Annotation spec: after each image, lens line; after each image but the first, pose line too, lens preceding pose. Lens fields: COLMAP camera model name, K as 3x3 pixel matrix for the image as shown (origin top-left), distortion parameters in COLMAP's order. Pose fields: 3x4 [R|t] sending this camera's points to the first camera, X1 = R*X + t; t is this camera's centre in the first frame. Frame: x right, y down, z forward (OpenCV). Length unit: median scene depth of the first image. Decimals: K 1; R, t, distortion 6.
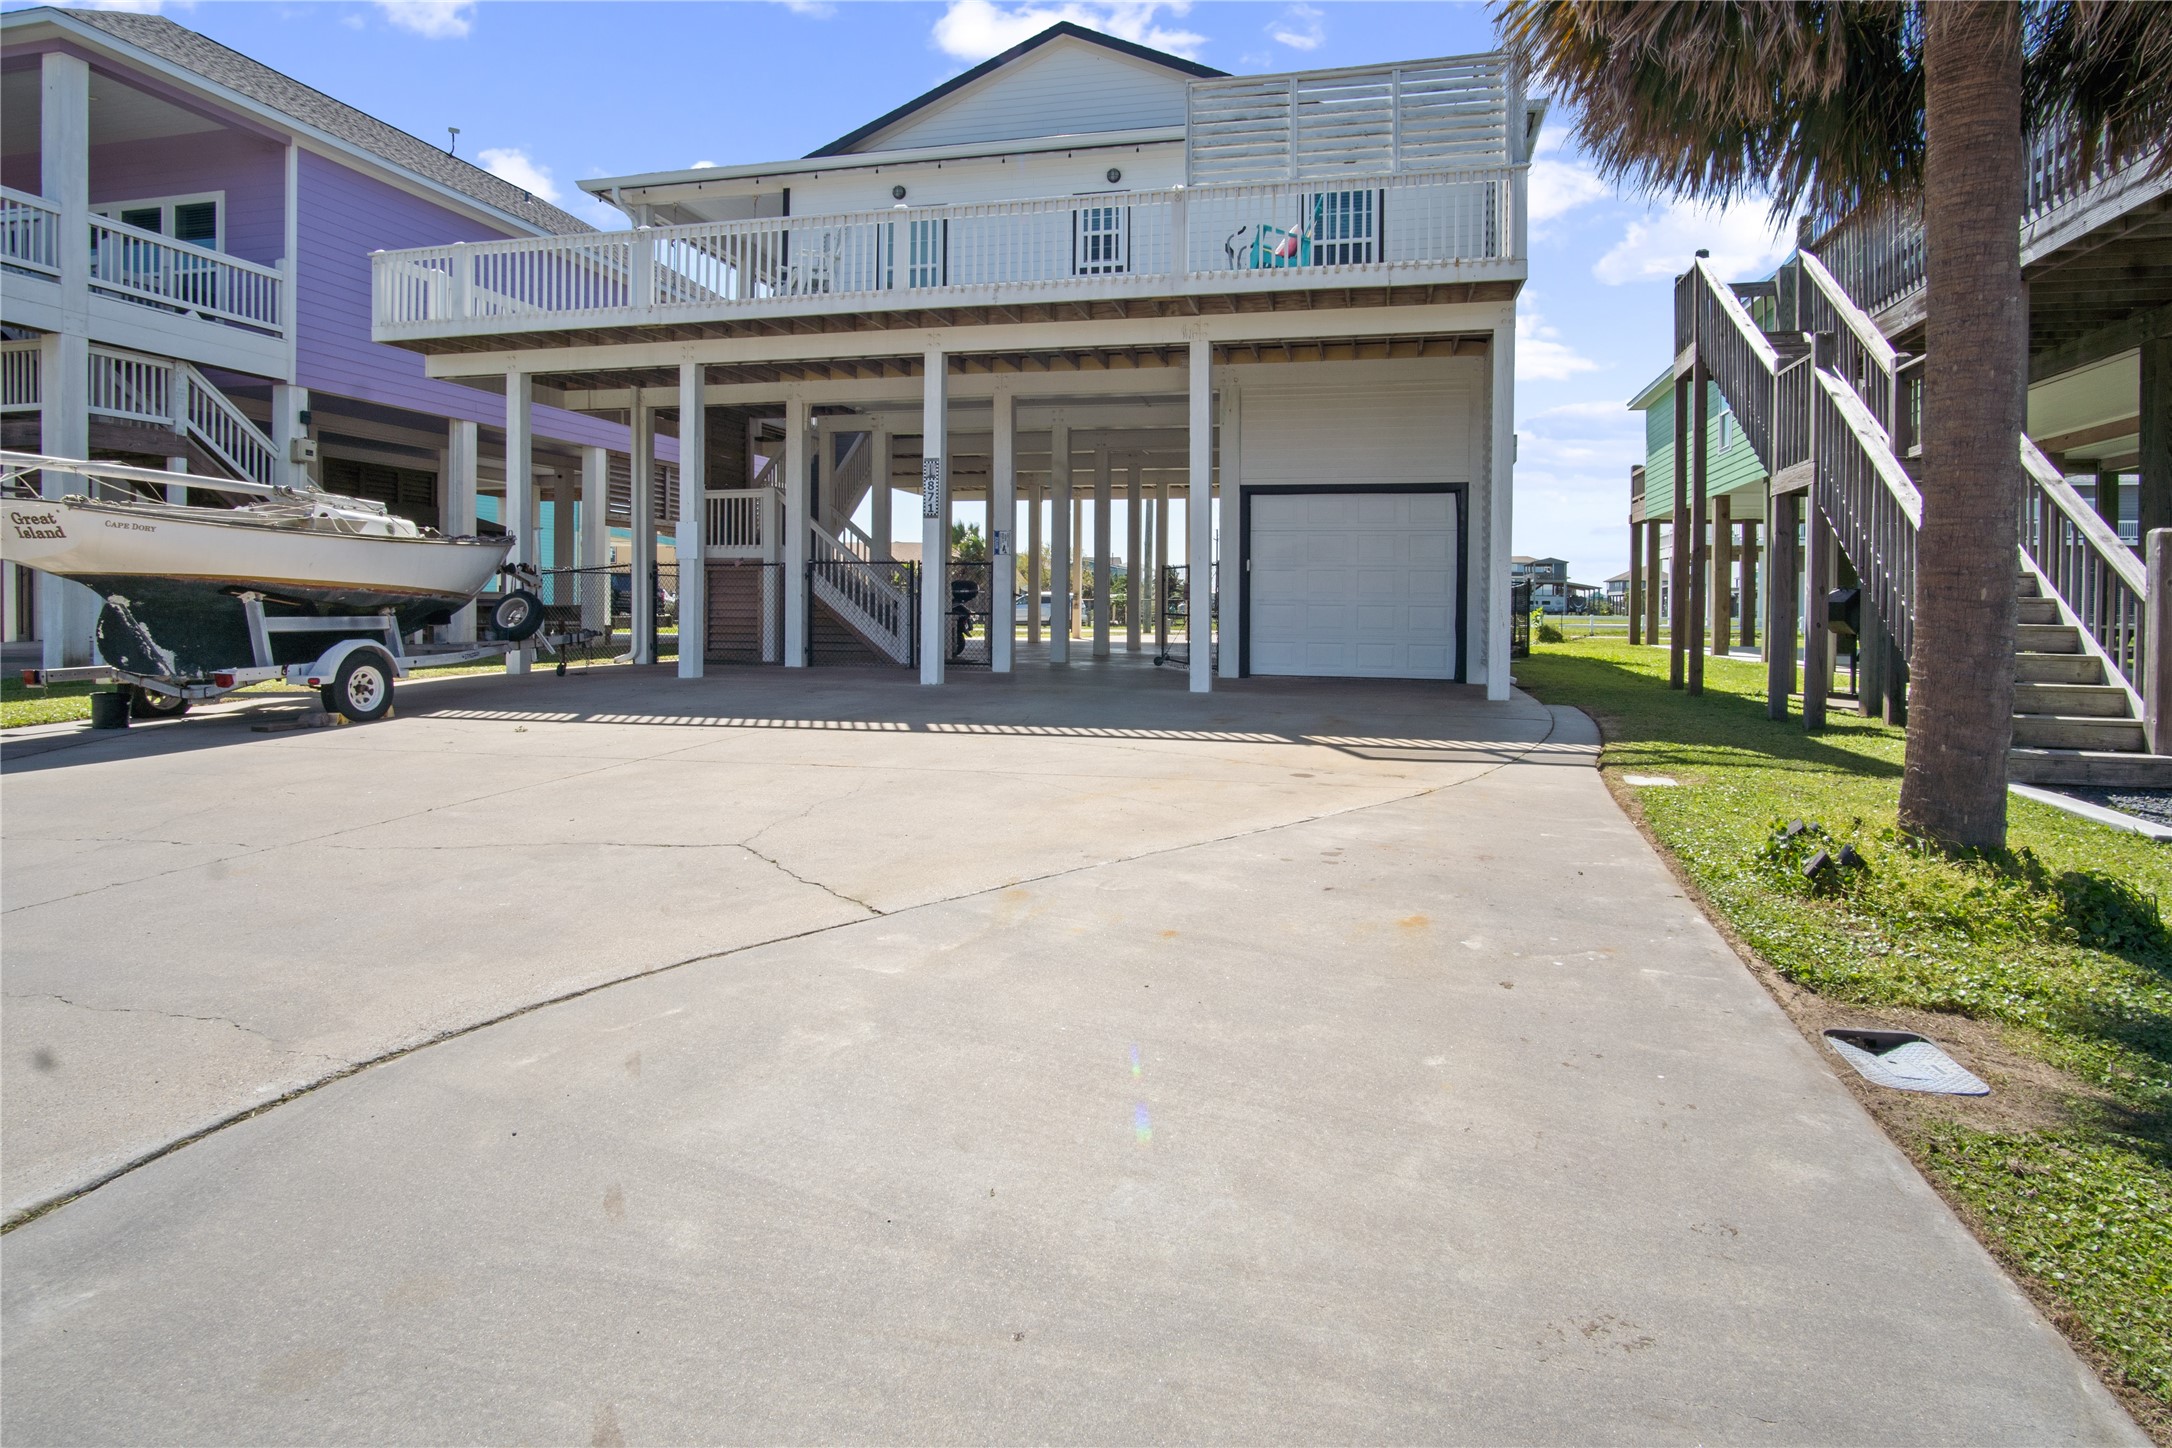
lens RADIAL K [[1147.6, 0, 1091.5], [0, 1147.6, 662.6], [0, 0, 1]] dist [-0.021940, -0.001287]
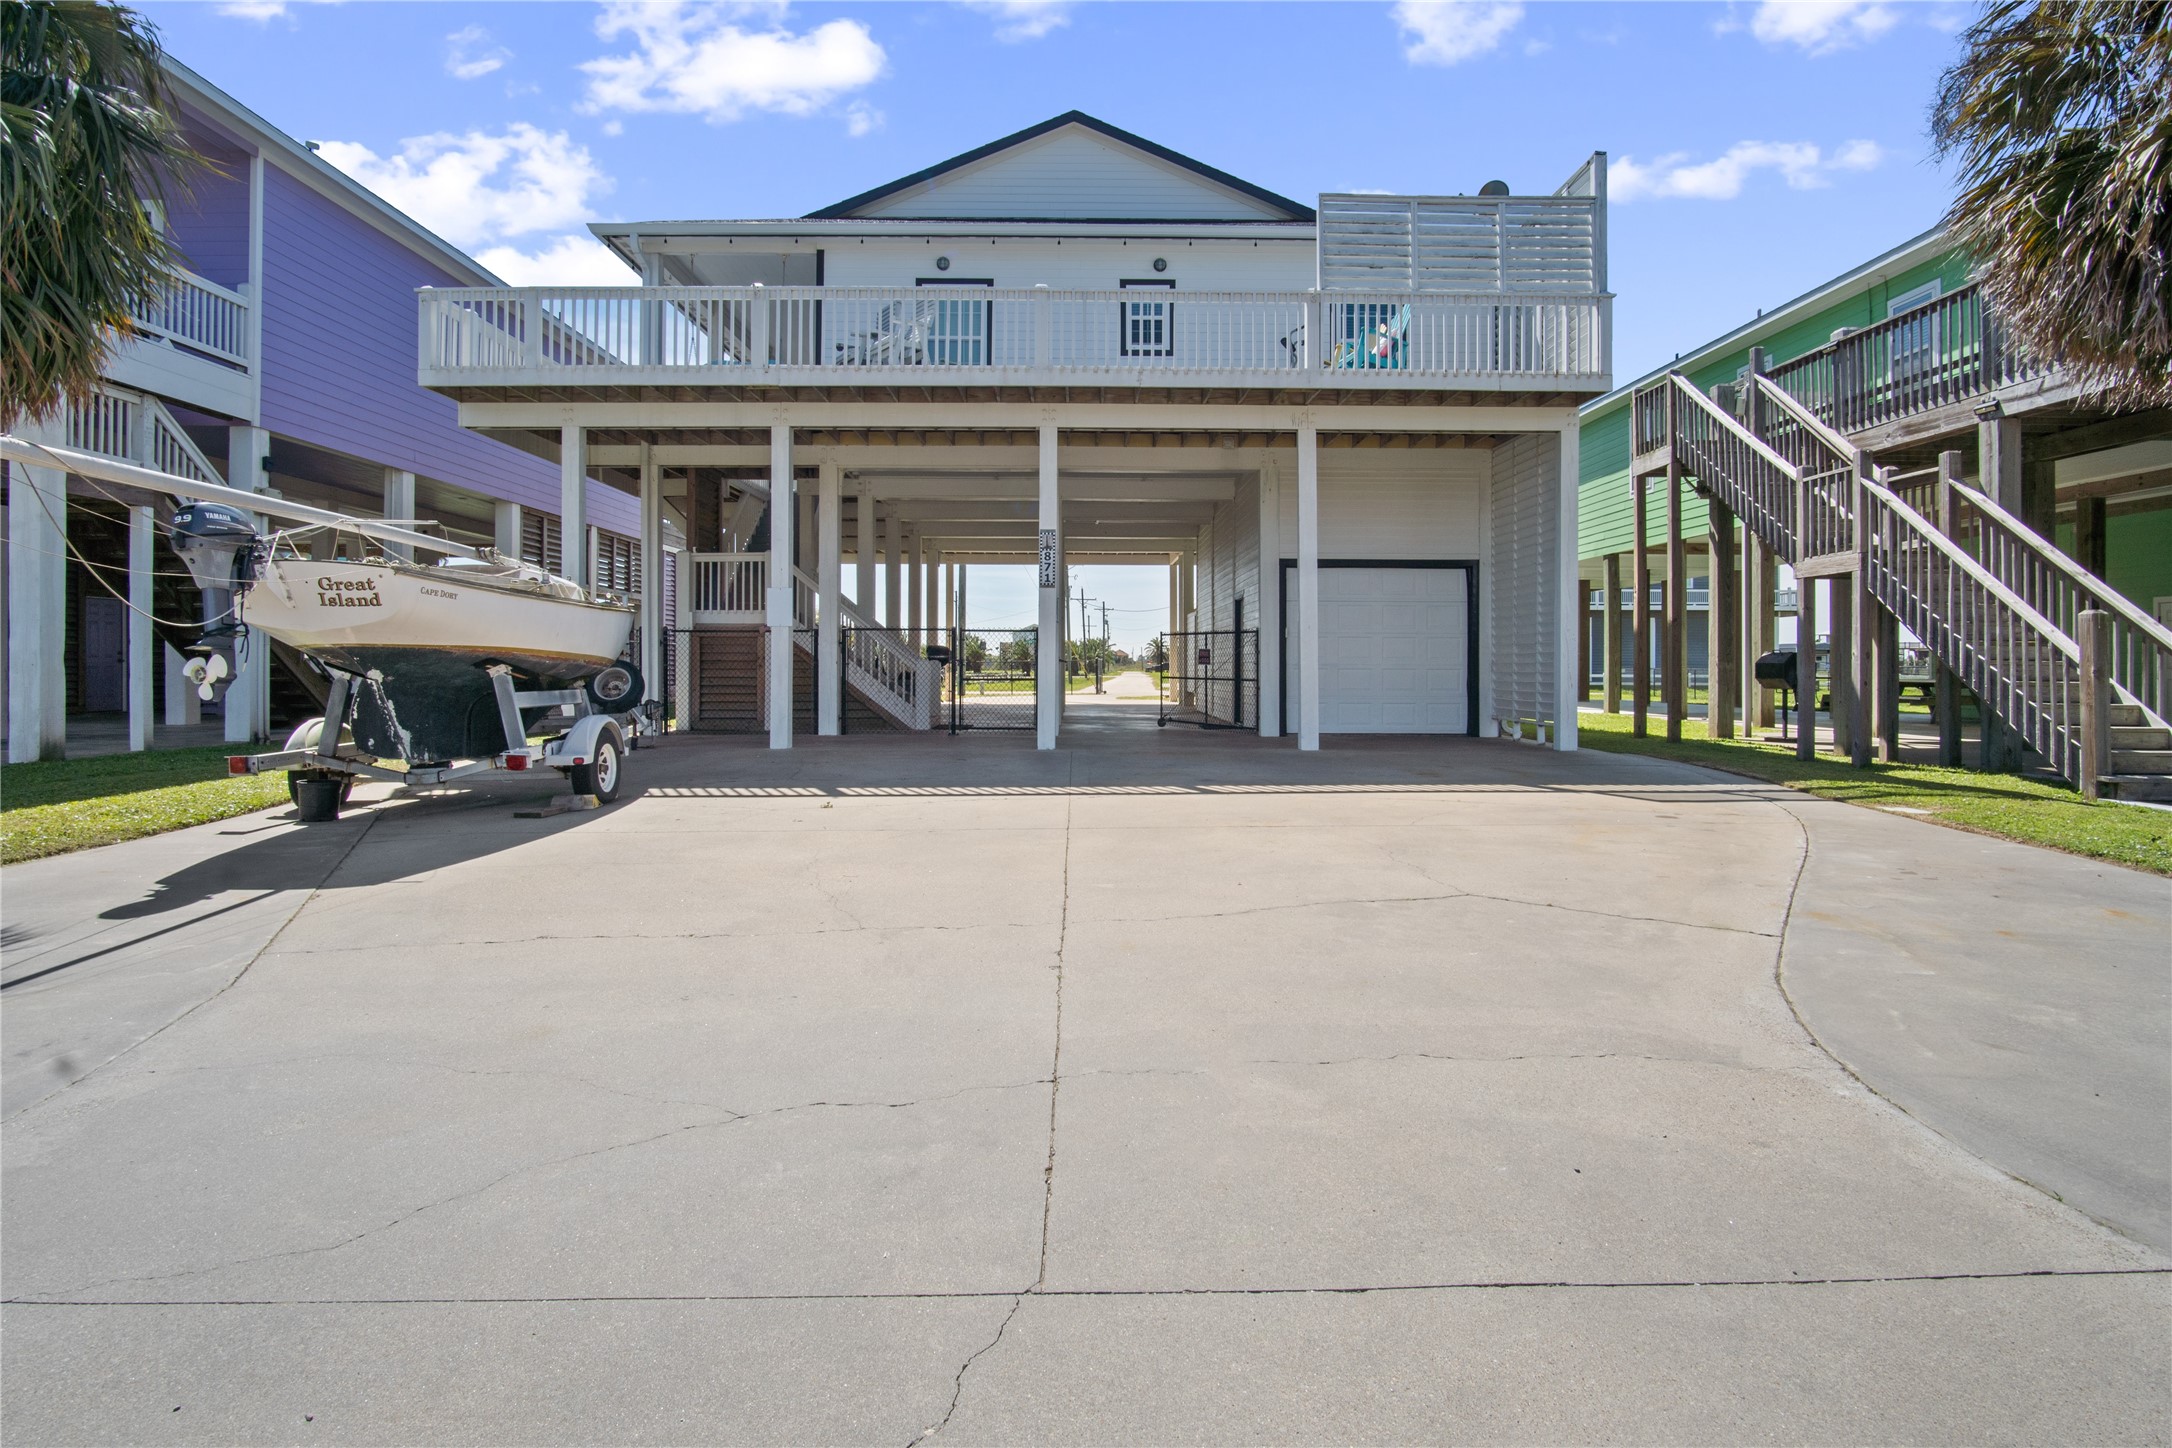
lens RADIAL K [[1139.0, 0, 1087.8], [0, 1139.0, 706.4], [0, 0, 1]] dist [-0.021908, 0.001451]
pose [[0.970682, -0.015162, 0.239891, -0.321583], [0.018628, 0.999752, -0.012187, -0.005807], [-0.239646, 0.016298, 0.970723, 0.002138]]
